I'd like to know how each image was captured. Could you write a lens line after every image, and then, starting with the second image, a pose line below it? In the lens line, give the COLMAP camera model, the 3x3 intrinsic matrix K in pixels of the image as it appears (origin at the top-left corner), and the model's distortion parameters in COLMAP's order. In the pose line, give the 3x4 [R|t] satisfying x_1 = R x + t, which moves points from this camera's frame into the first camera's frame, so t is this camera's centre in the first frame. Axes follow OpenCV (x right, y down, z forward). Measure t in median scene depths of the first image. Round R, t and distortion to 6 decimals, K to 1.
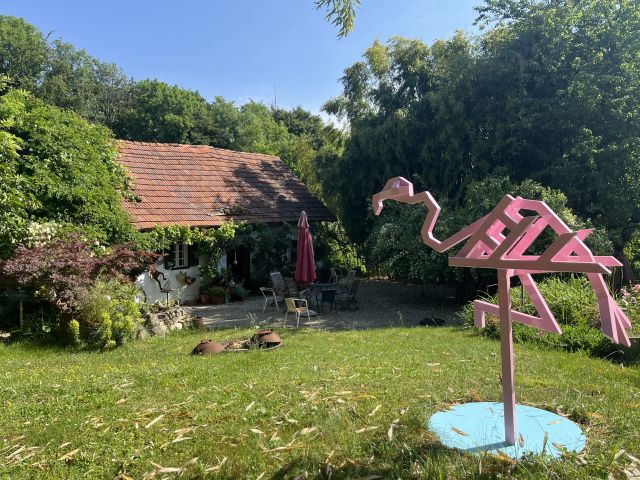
lens RADIAL K [[485.7, 0, 320.0], [0, 485.7, 240.0], [0, 0, 1]] dist [0.071209, -0.070185]
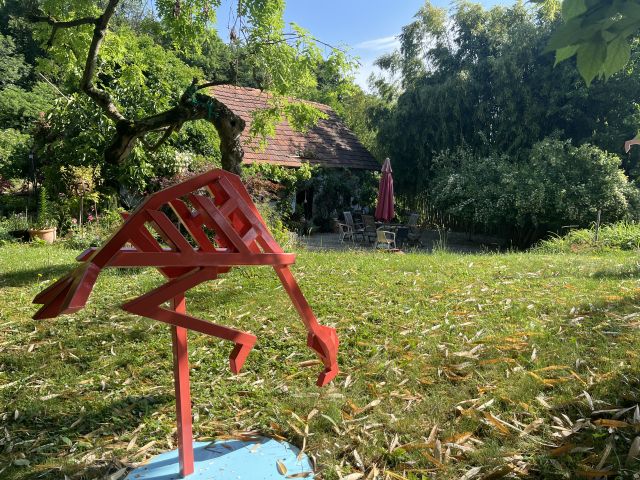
lens RADIAL K [[485.7, 0, 320.0], [0, 485.7, 240.0], [0, 0, 1]] dist [0.071209, -0.070185]
pose [[0.997364, 0.063839, 0.034477, -0.186614], [-0.066861, 0.993221, 0.095087, 0.028611], [-0.028173, -0.097141, 0.994872, -0.134196]]
